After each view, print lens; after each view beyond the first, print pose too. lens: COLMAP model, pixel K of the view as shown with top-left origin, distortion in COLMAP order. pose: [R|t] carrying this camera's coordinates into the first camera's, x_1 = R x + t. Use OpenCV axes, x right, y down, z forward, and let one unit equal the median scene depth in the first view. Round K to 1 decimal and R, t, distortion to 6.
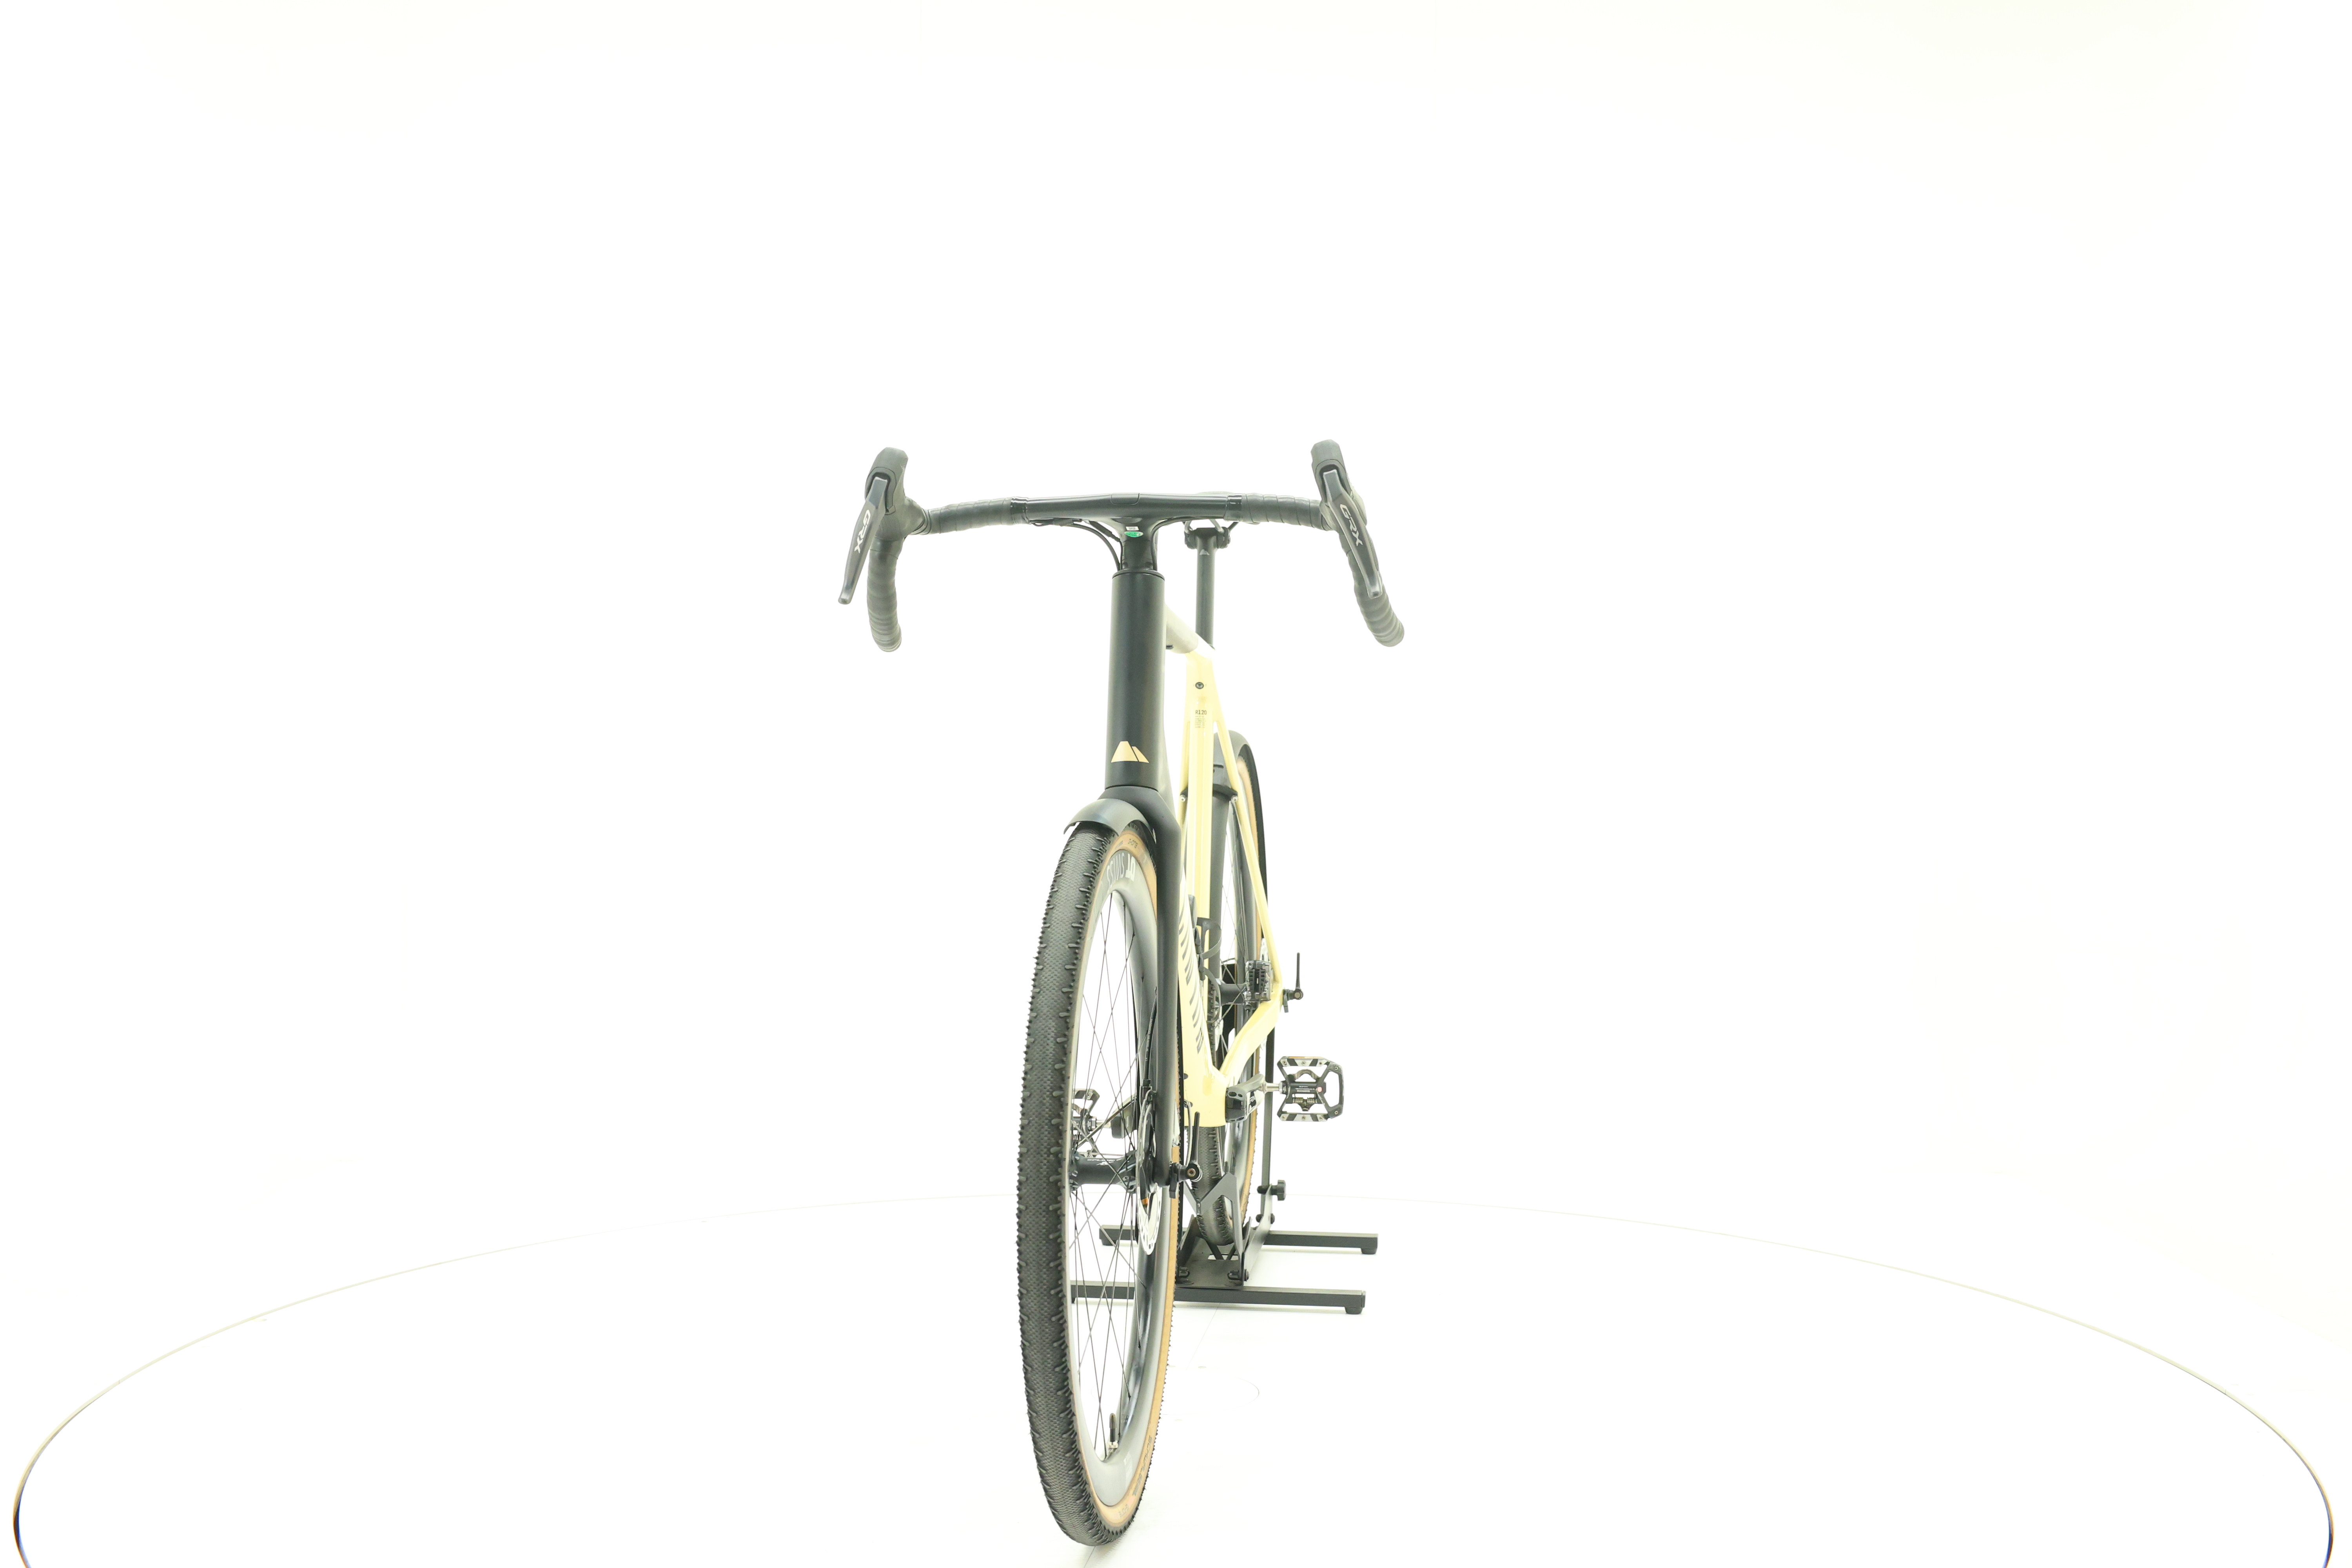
lens RADIAL K [[2501.6, 0, 1170.9], [0, 2501.6, 777.4], [0, 0, 1]] dist [-0.010585, -0.002401]
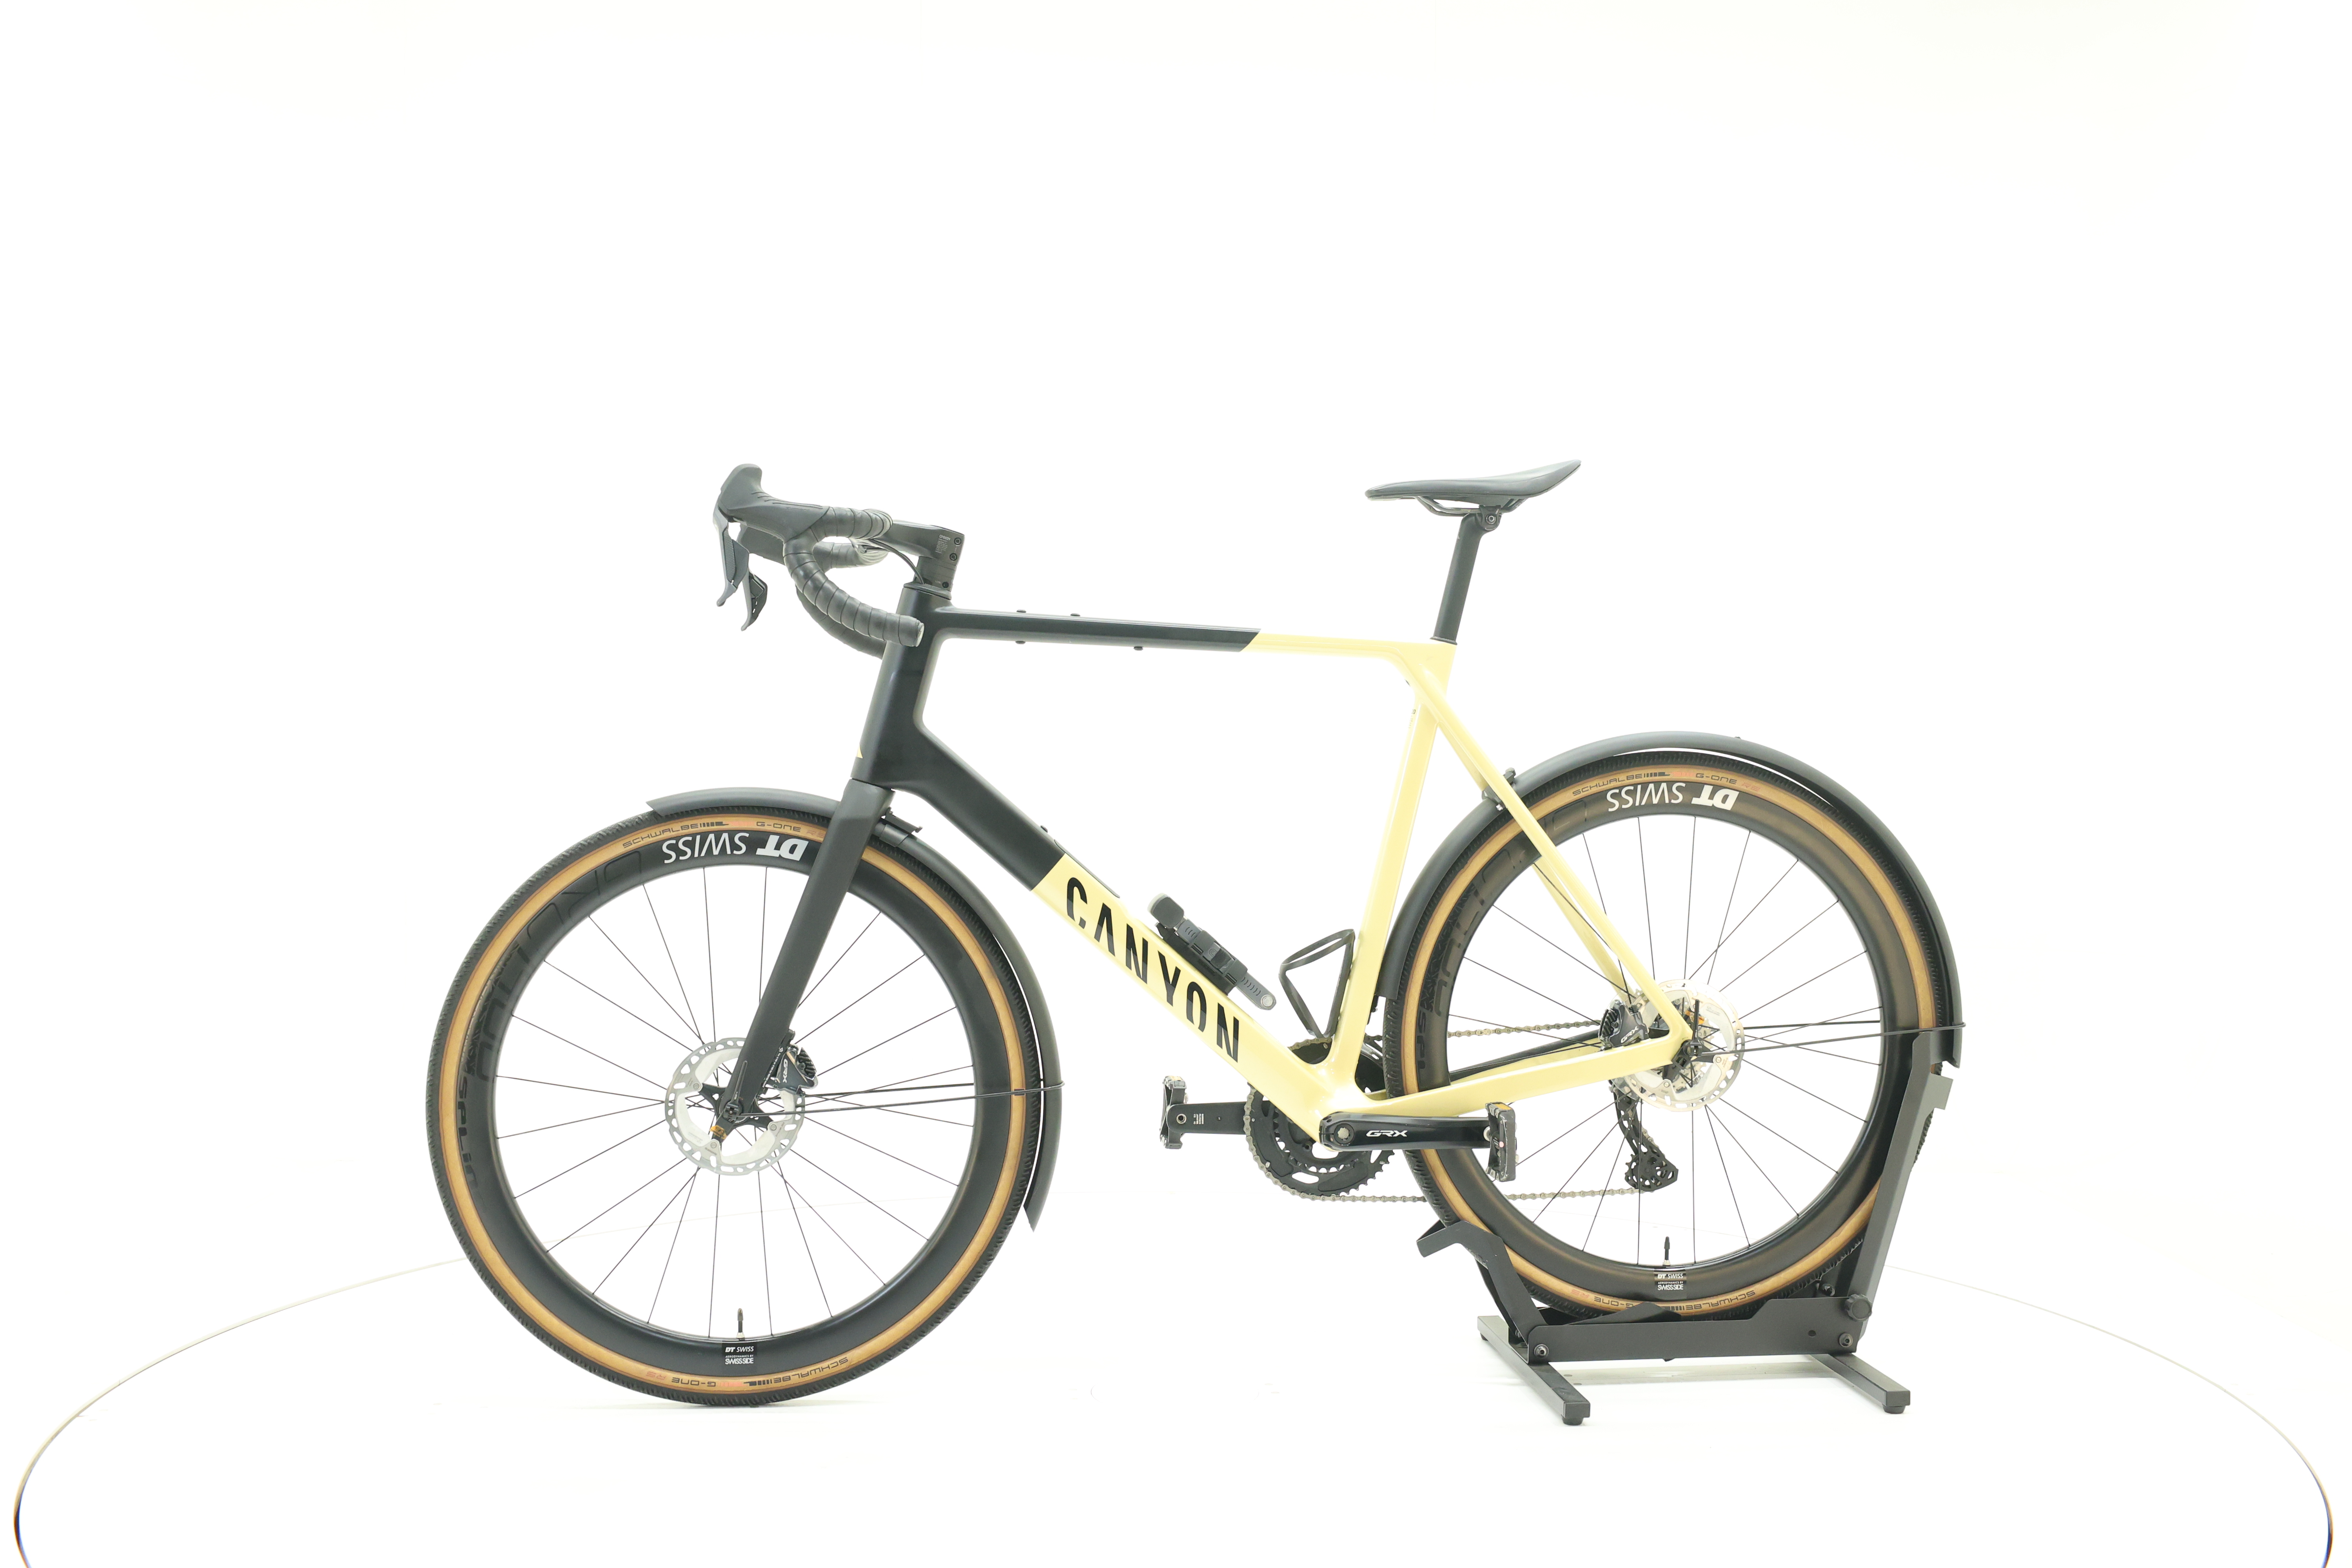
lens RADIAL K [[2501.6, 0, 1170.9], [0, 2501.6, 777.4], [0, 0, 1]] dist [-0.010585, -0.002401]
pose [[0.251180, 0.013784, -0.967842, 1.084125], [-0.021096, 0.999739, 0.008763, -0.009724], [0.967711, 0.018216, 0.251405, 0.834634]]
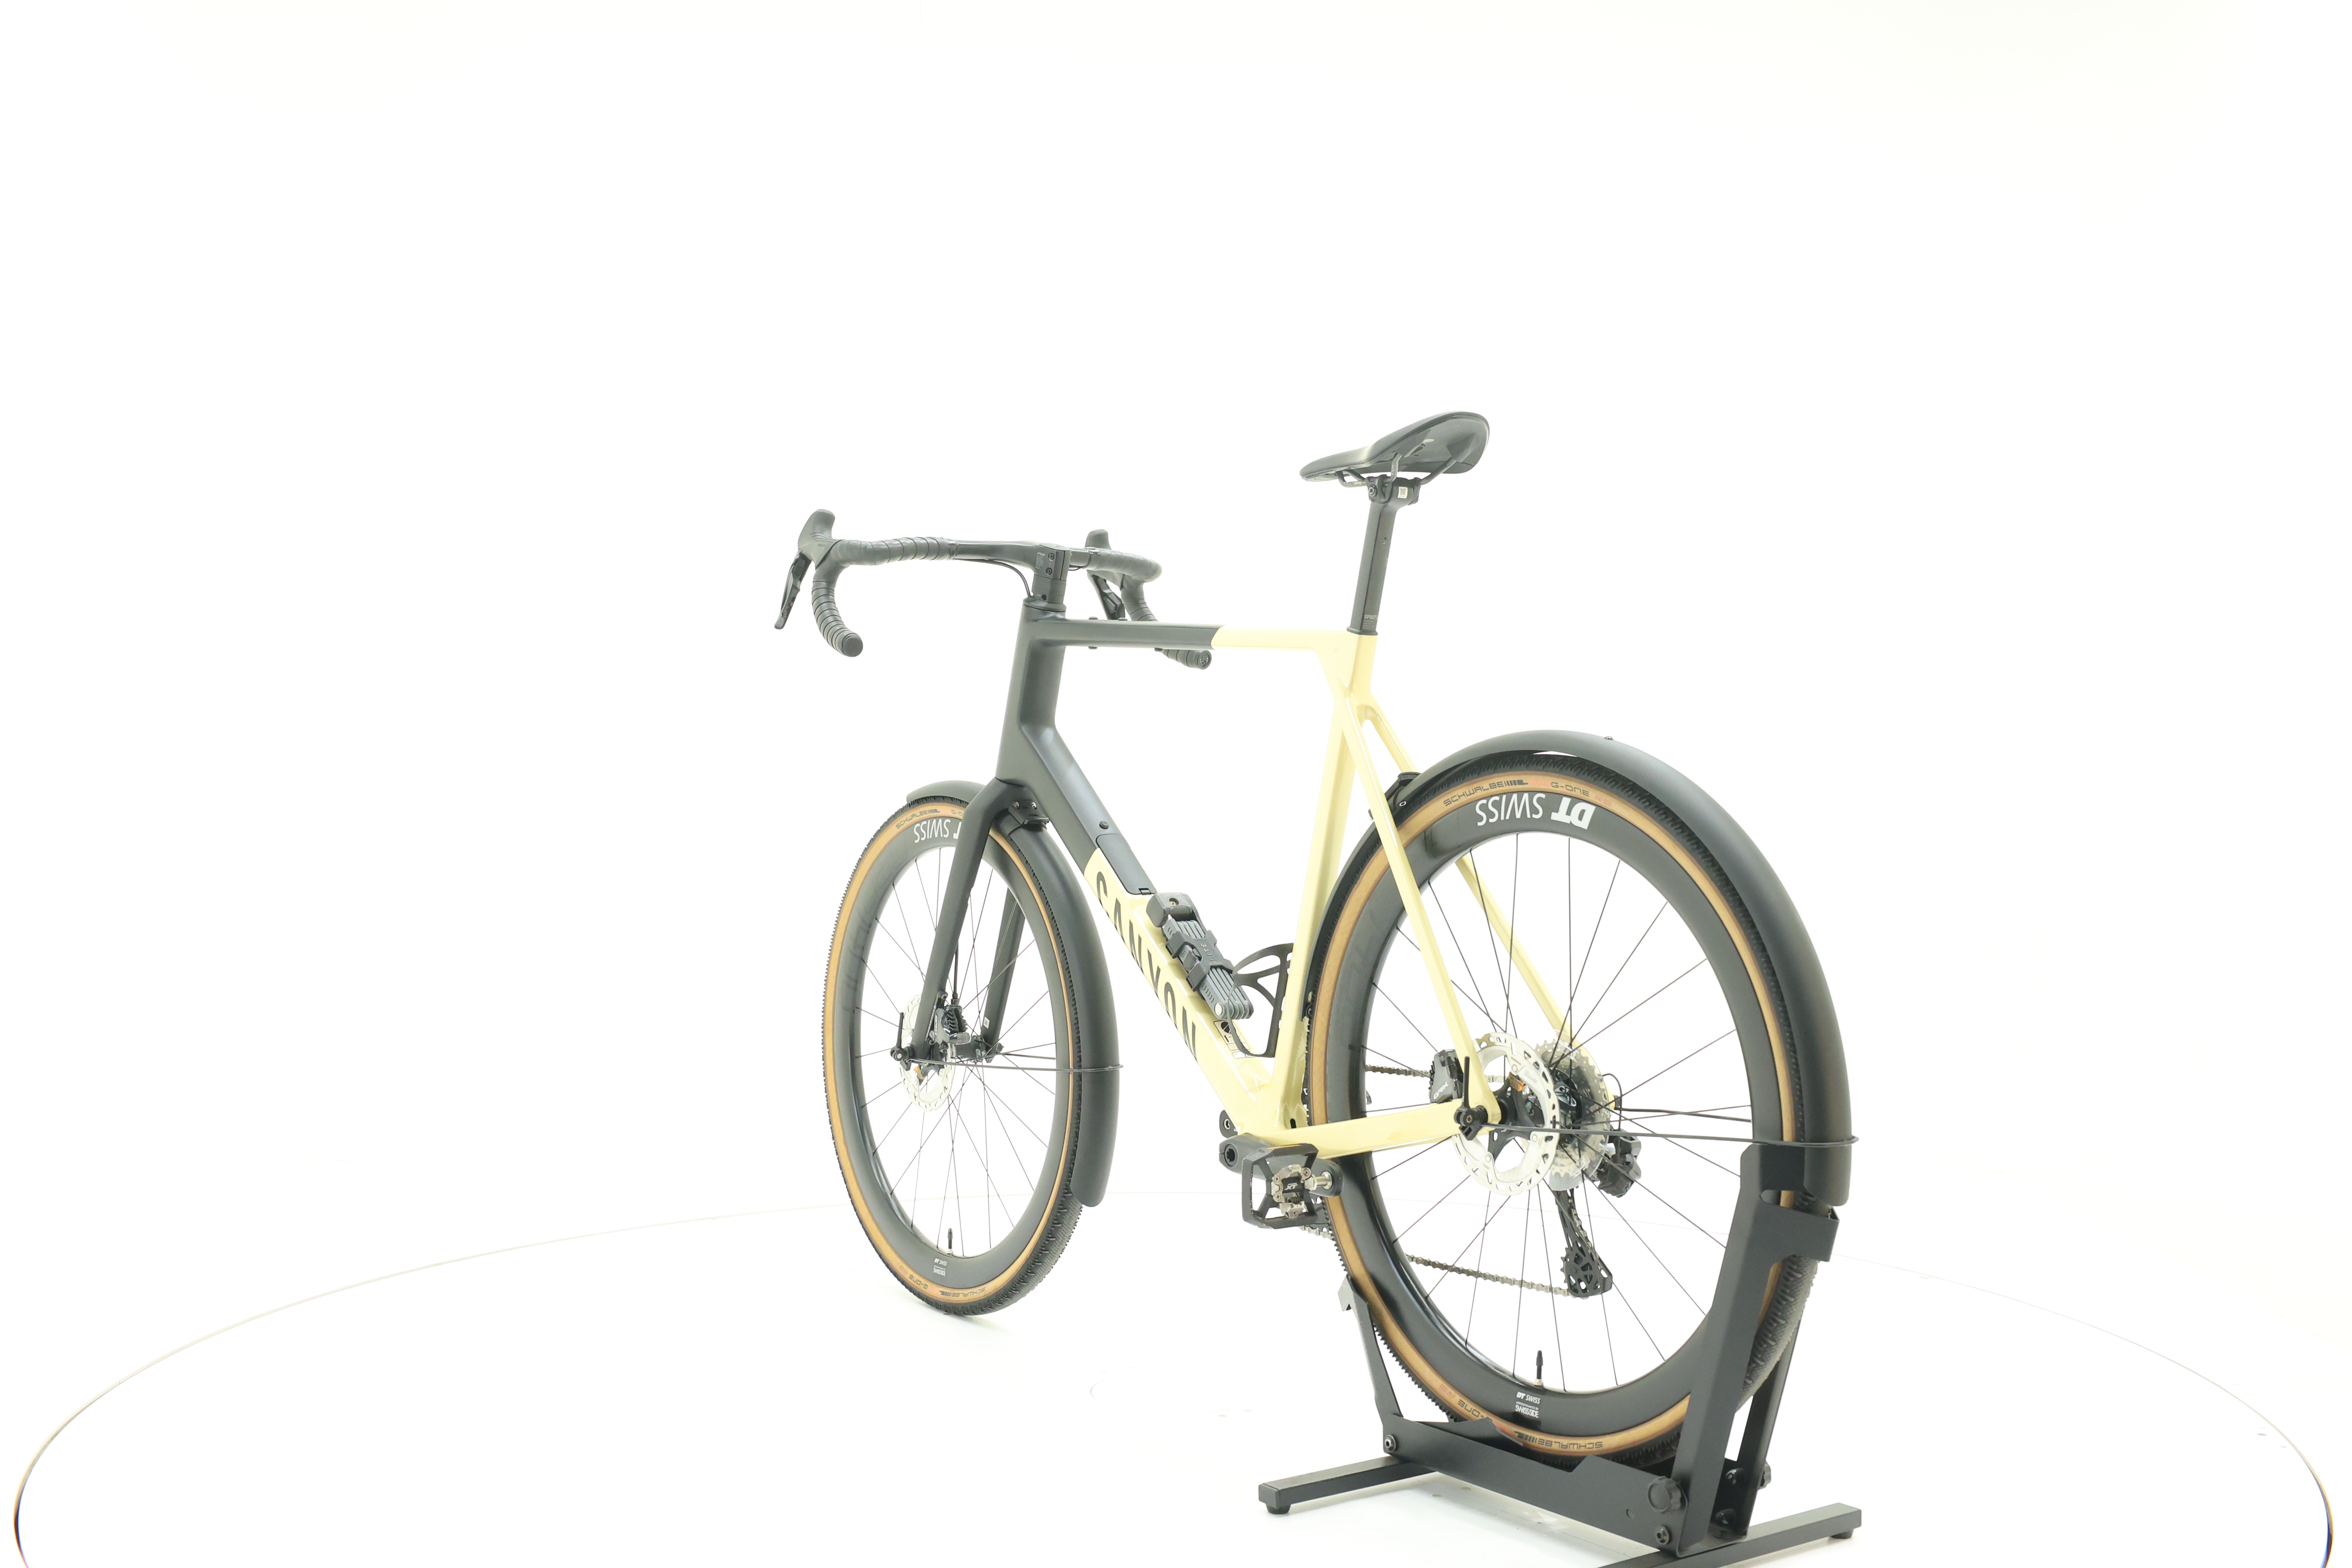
lens RADIAL K [[2501.6, 0, 1170.9], [0, 2501.6, 777.4], [0, 0, 1]] dist [-0.010585, -0.002401]
pose [[-0.723648, 0.003627, -0.690159, 0.776734], [-0.021329, 0.999391, 0.027615, -0.030806], [0.689839, 0.034704, -0.723130, 1.925052]]
